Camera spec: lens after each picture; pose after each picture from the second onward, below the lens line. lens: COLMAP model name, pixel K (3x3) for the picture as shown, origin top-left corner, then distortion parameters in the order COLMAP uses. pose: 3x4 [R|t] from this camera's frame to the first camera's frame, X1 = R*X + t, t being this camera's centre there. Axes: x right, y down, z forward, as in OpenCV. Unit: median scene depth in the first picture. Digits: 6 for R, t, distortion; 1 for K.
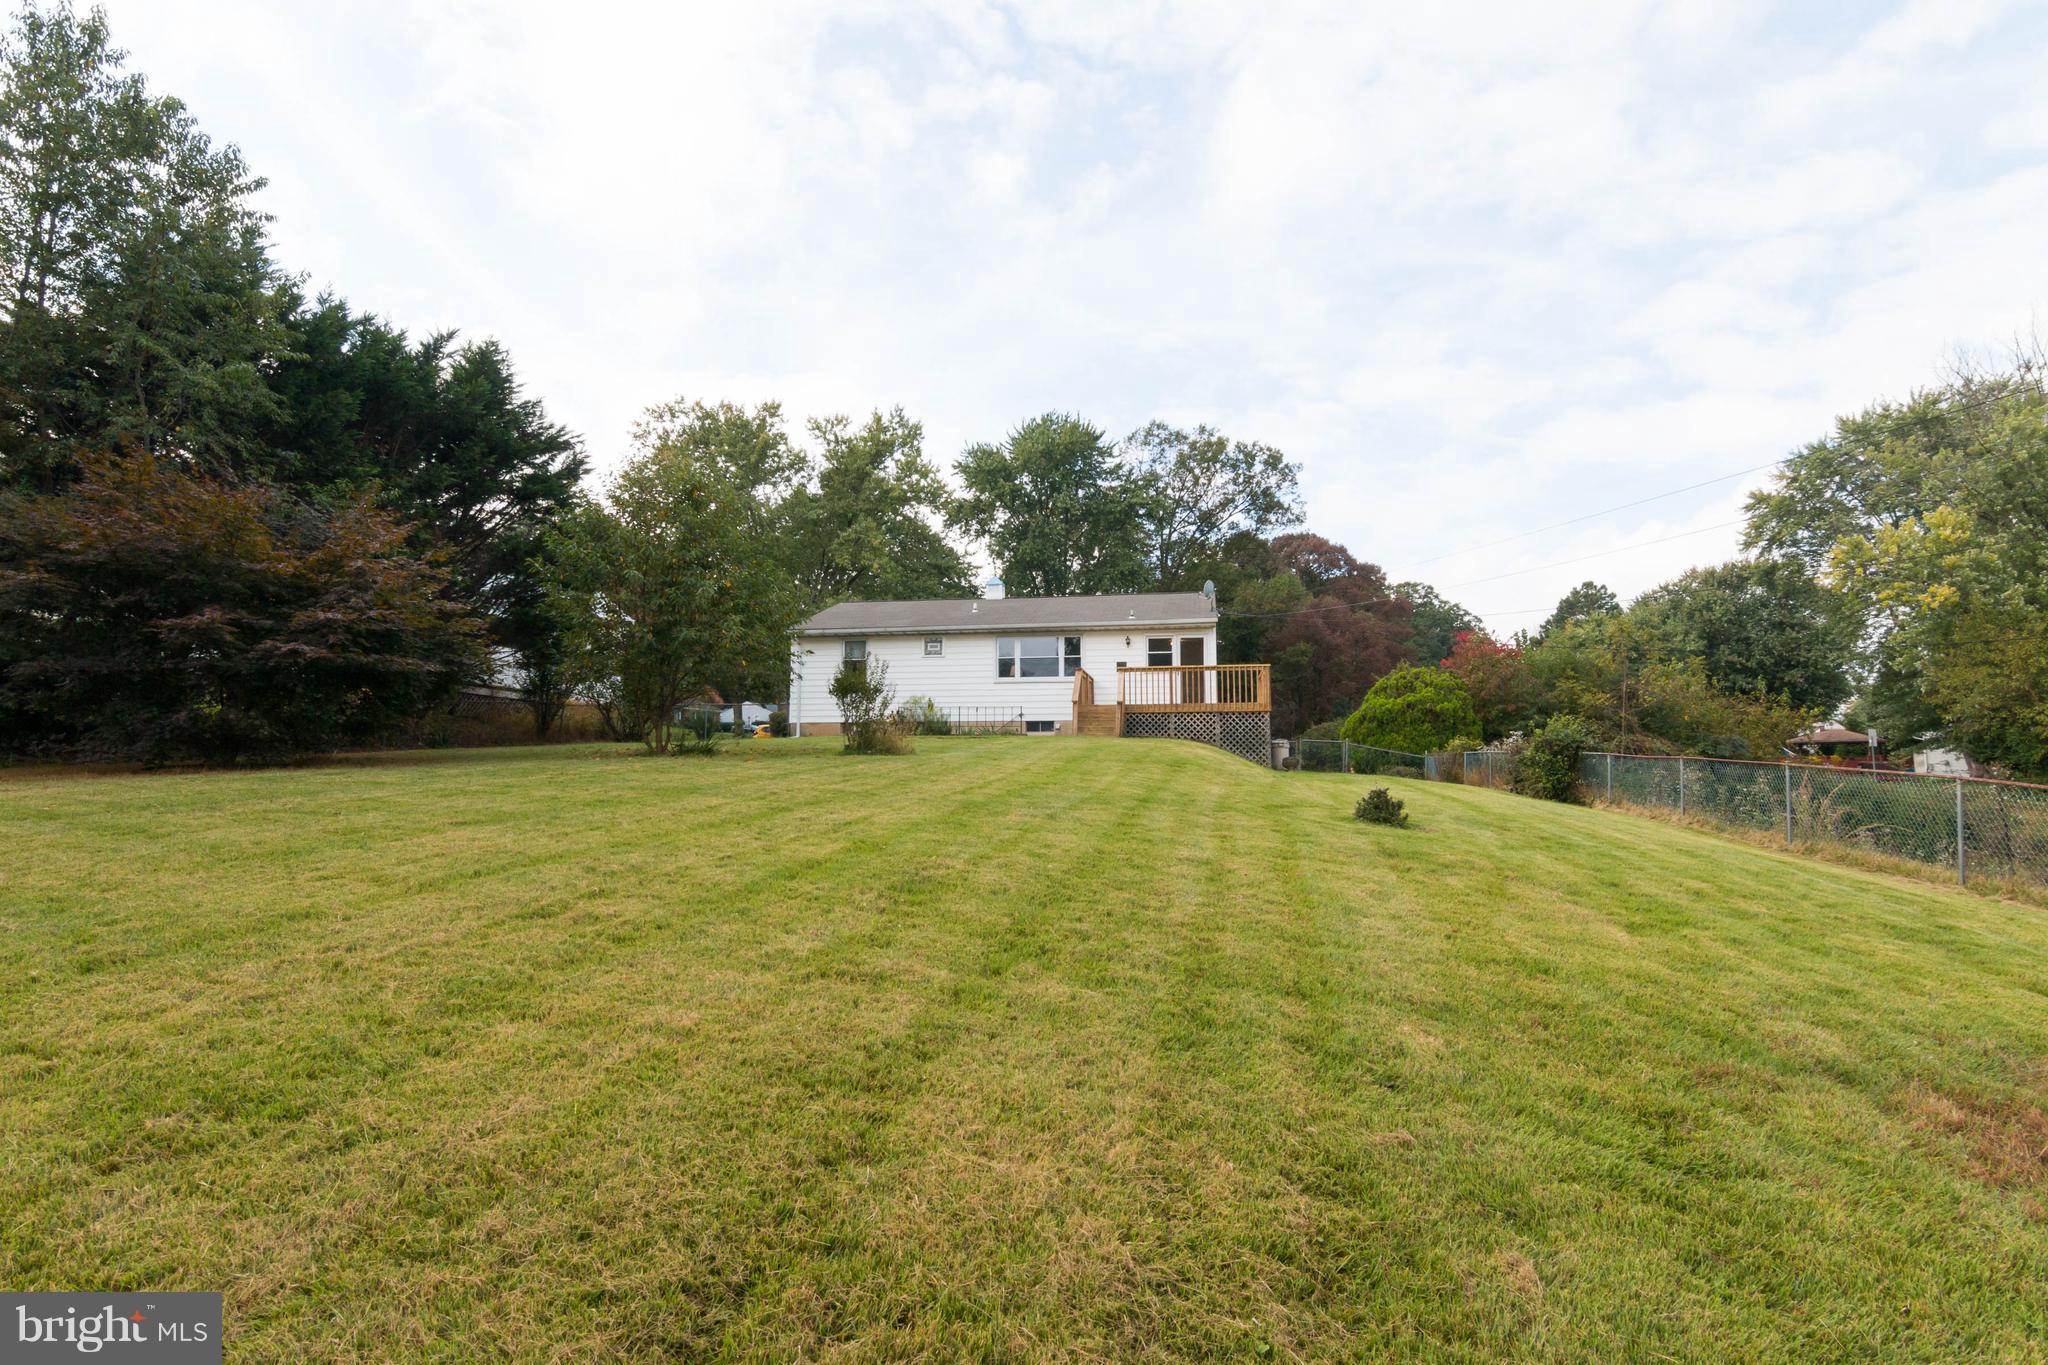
lens RADIAL K [[1046.5, 0, 1029.5], [0, 1046.5, 666.0], [0, 0, 1]] dist [0.000569, -0.000691]
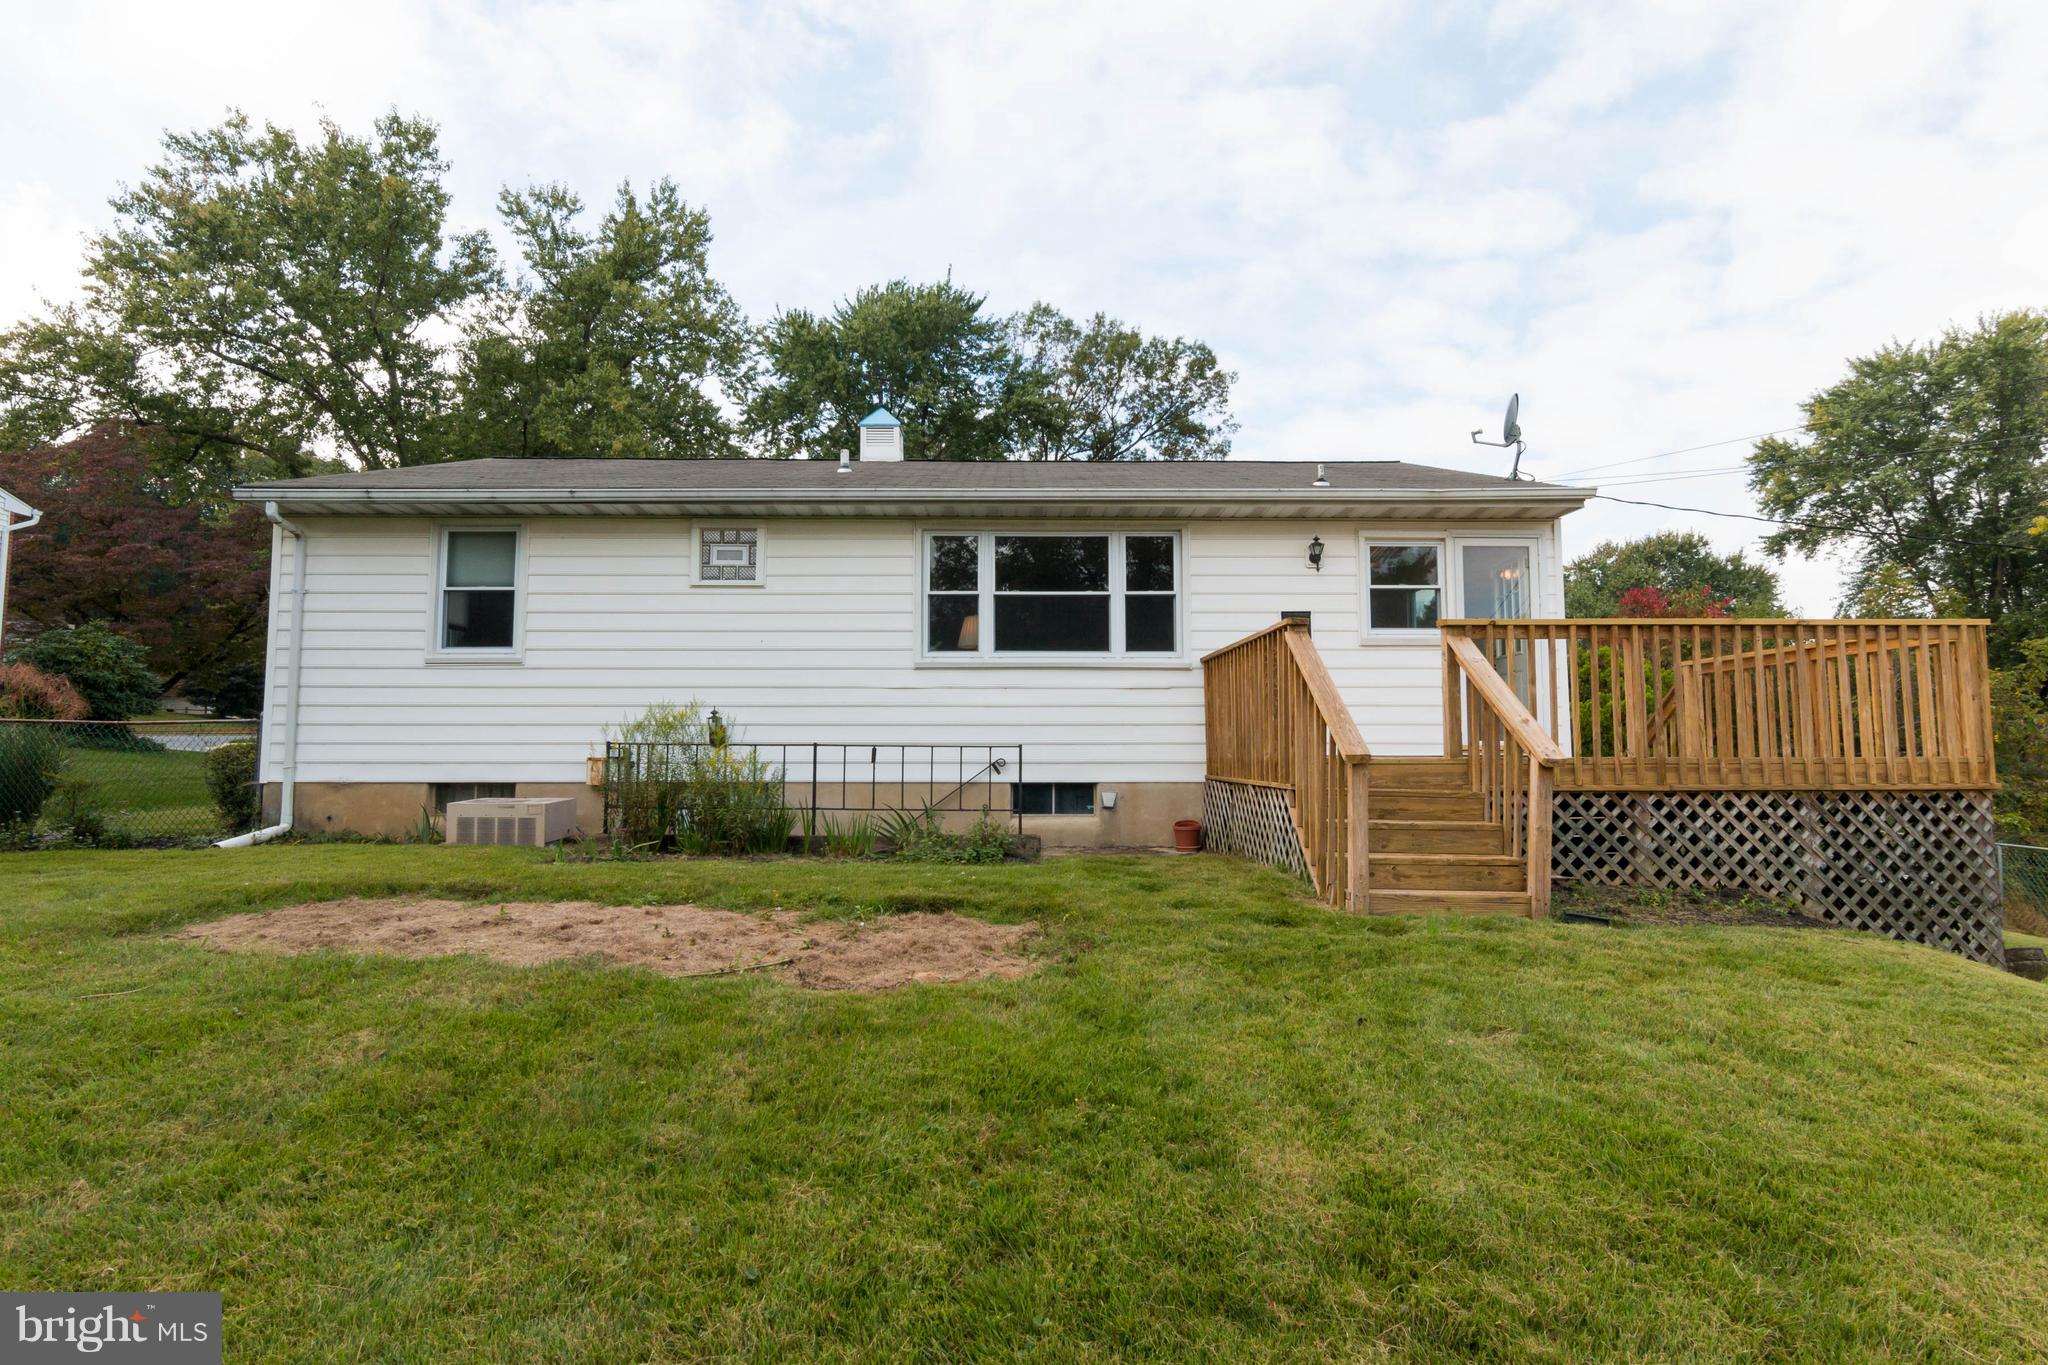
lens RADIAL K [[1044.9, 0, 1029.0], [0, 1044.9, 646.8], [0, 0, 1]] dist [0.000038, -0.000067]
pose [[0.980626, 0.016314, 0.195207, -0.035716], [-0.017371, 0.999842, 0.003703, 0.004422], [-0.195116, -0.007022, 0.980755, 0.374812]]
